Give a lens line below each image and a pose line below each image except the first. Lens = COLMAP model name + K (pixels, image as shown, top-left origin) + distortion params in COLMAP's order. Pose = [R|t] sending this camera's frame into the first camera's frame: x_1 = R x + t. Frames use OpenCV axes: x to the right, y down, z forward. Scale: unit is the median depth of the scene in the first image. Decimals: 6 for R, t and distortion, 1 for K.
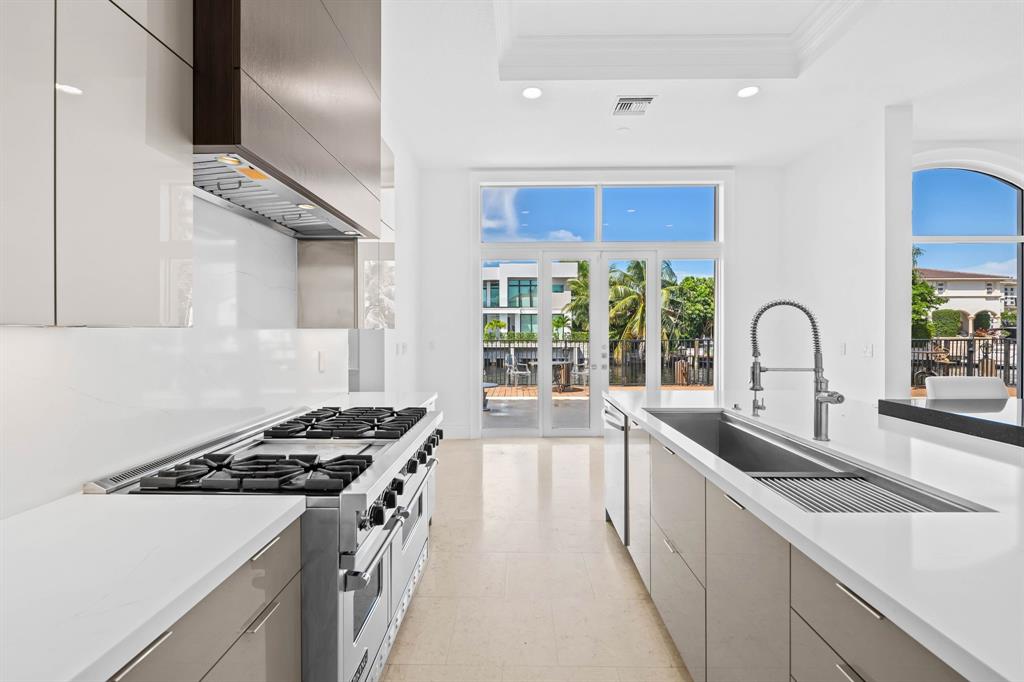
lens RADIAL K [[441.6, 0, 511.4], [0, 441.6, 333.6], [0, 0, 1]] dist [-0.000602, -0.001165]
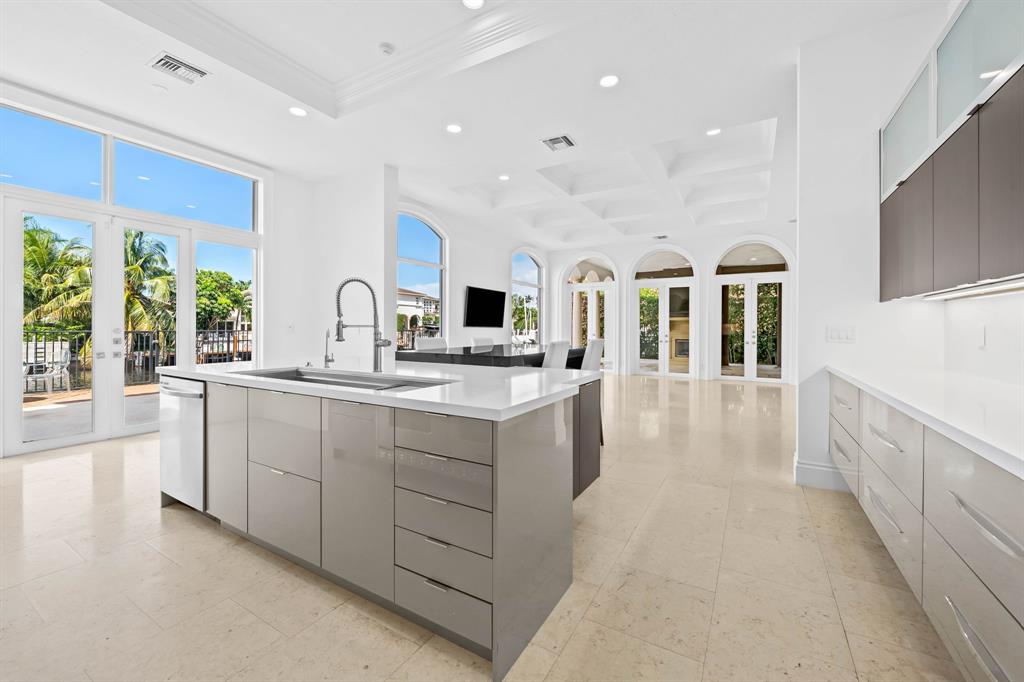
lens RADIAL K [[414.9, 0, 508.5], [0, 414.9, 334.3], [0, 0, 1]] dist [-0.012694, 0.000061]
pose [[0.496905, -0.001840, 0.867803, -0.129561], [-0.003445, 0.999986, 0.004093, 0.041623], [-0.867798, -0.005023, 0.496892, -0.044443]]
